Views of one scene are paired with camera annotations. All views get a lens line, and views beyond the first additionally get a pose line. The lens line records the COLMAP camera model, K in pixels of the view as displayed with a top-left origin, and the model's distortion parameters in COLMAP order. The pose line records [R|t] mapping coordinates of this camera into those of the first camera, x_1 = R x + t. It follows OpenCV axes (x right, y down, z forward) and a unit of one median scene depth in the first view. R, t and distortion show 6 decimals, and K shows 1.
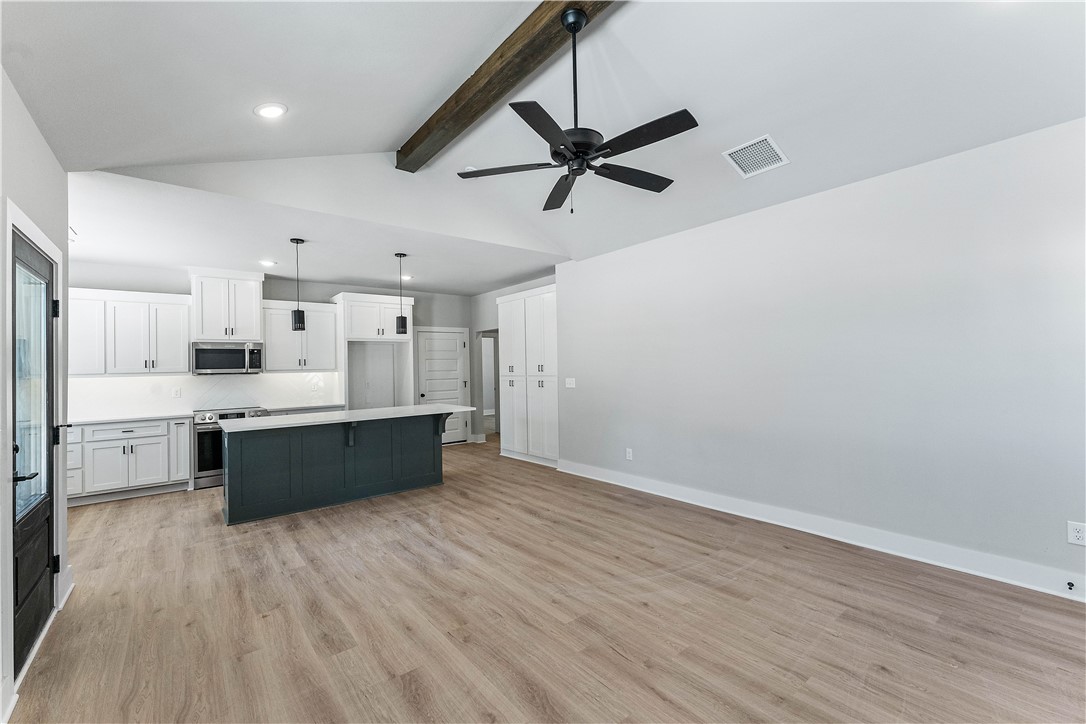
lens RADIAL K [[454.3, 0, 546.1], [0, 454.3, 364.3], [0, 0, 1]] dist [-0.000519, 0.000409]
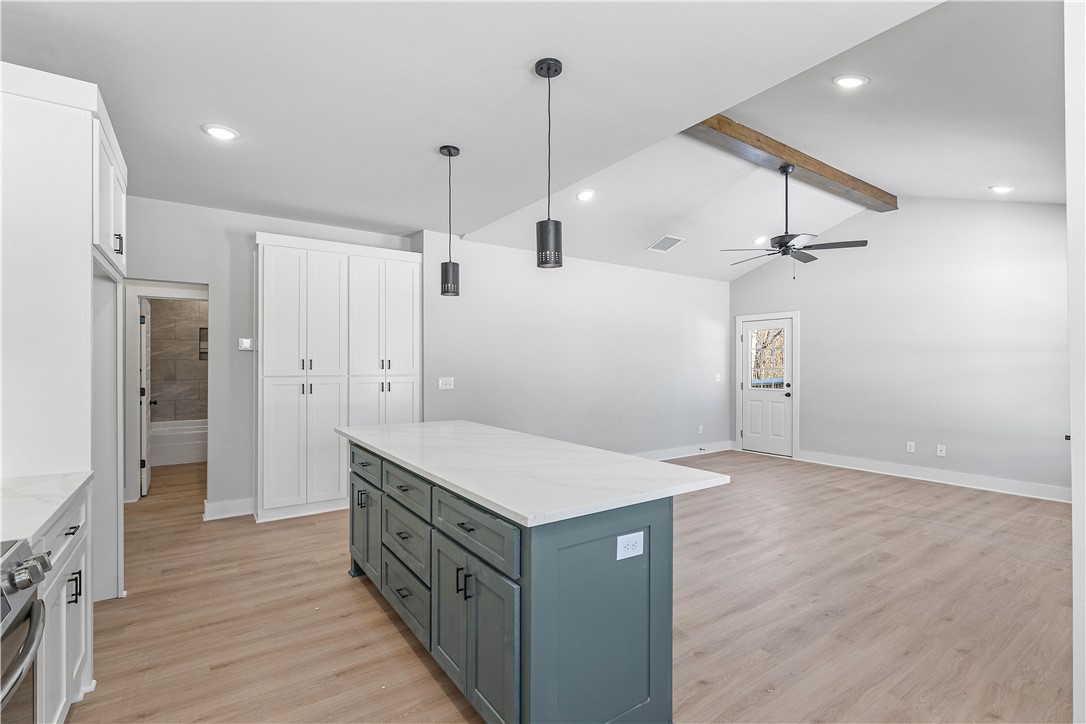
lens RADIAL K [[495.3, 0, 543.7], [0, 495.3, 358.8], [0, 0, 1]] dist [0.004155, -0.000134]
pose [[0.067206, 0.036865, 0.997058, -1.048484], [-0.008528, 0.999302, -0.036373, 0.035897], [-0.997703, -0.006059, 0.067473, 0.979529]]
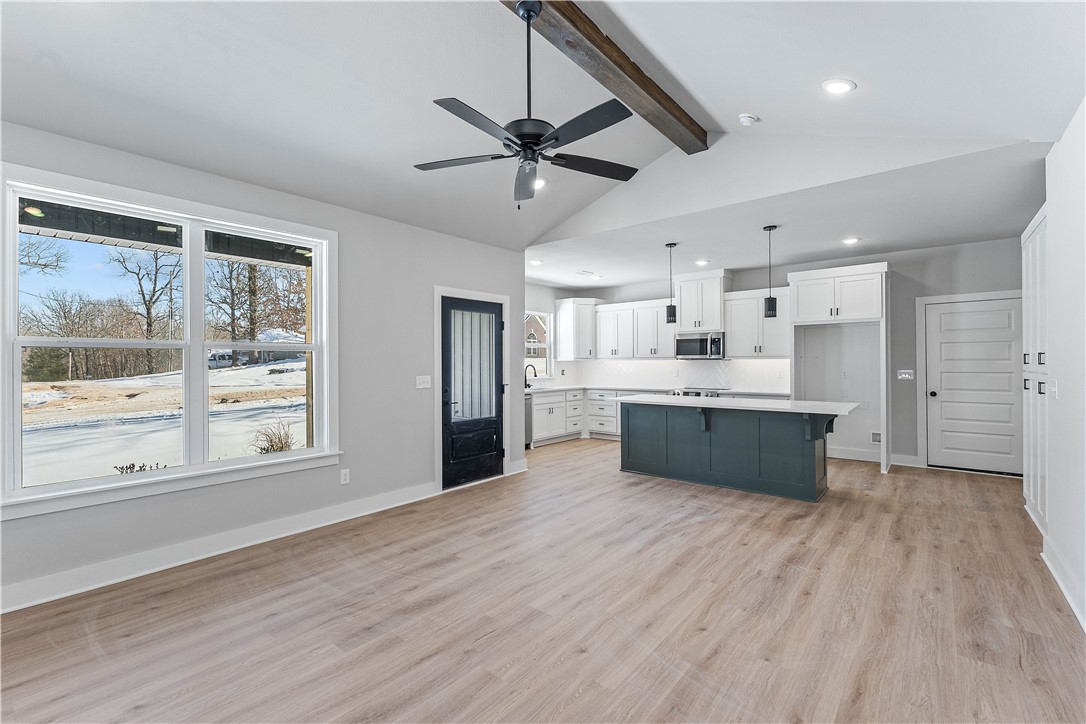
lens RADIAL K [[477.7, 0, 531.9], [0, 477.7, 353.2], [0, 0, 1]] dist [-0.002979, 0.000750]
pose [[0.178325, 0.003644, -0.983965, 0.597531], [0.008770, 0.999948, 0.005293, -0.006944], [0.983933, -0.009573, 0.178284, 0.436260]]
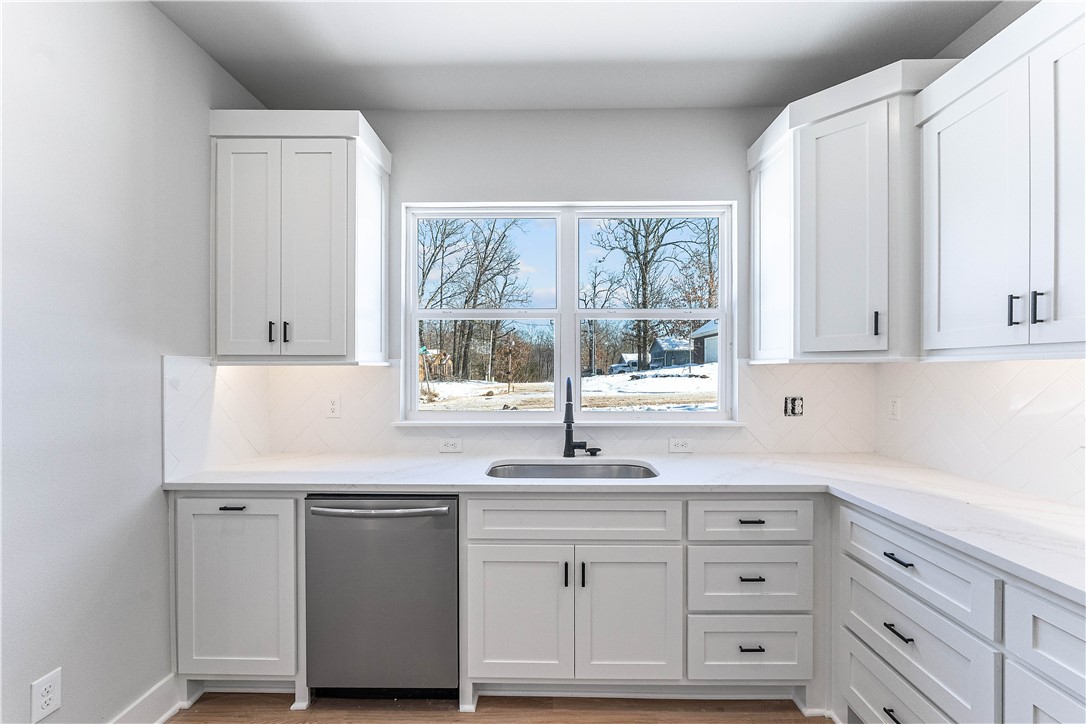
lens RADIAL K [[454.3, 0, 543.6], [0, 454.3, 371.2], [0, 0, 1]] dist [-0.000519, 0.000409]
pose [[-0.644071, 0.027311, -0.764478, -0.746982], [0.024408, 0.999587, 0.015147, 0.029360], [0.764576, -0.008904, -0.644472, 1.028518]]
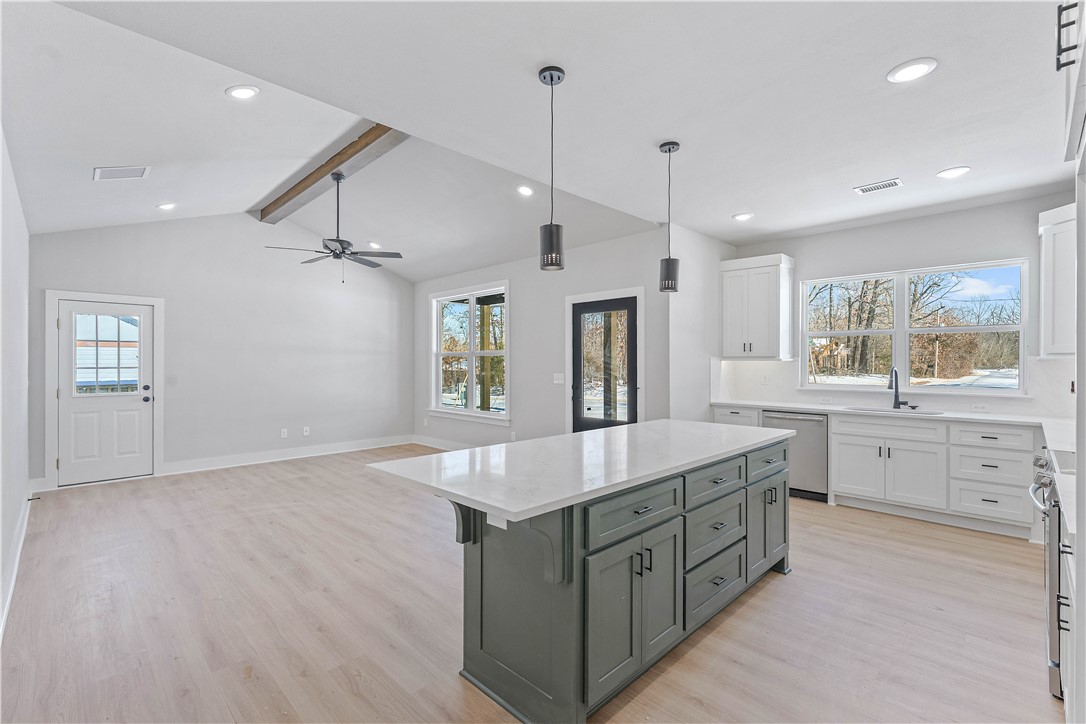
lens RADIAL K [[477.7, 0, 540.3], [0, 477.7, 362.2], [0, 0, 1]] dist [-0.002979, 0.000750]
pose [[-0.994740, 0.023507, -0.099702, -0.304803], [0.024267, 0.999685, -0.006412, 0.022778], [0.099520, -0.008798, -0.994997, 1.648906]]
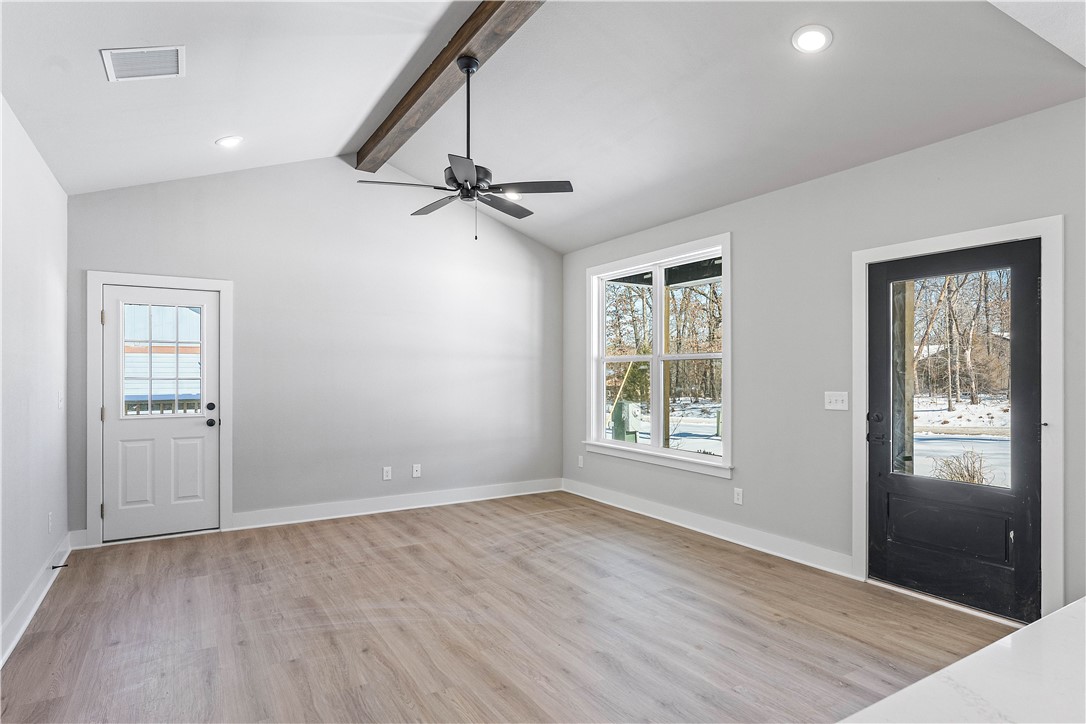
lens RADIAL K [[594.7, 0, 546.6], [0, 594.7, 373.0], [0, 0, 1]] dist [-0.001544, -0.000749]
pose [[-0.990929, 0.022308, 0.132524, -0.171190], [0.021375, 0.999736, -0.008456, 0.016694], [-0.132678, -0.005547, -0.991144, 1.319747]]
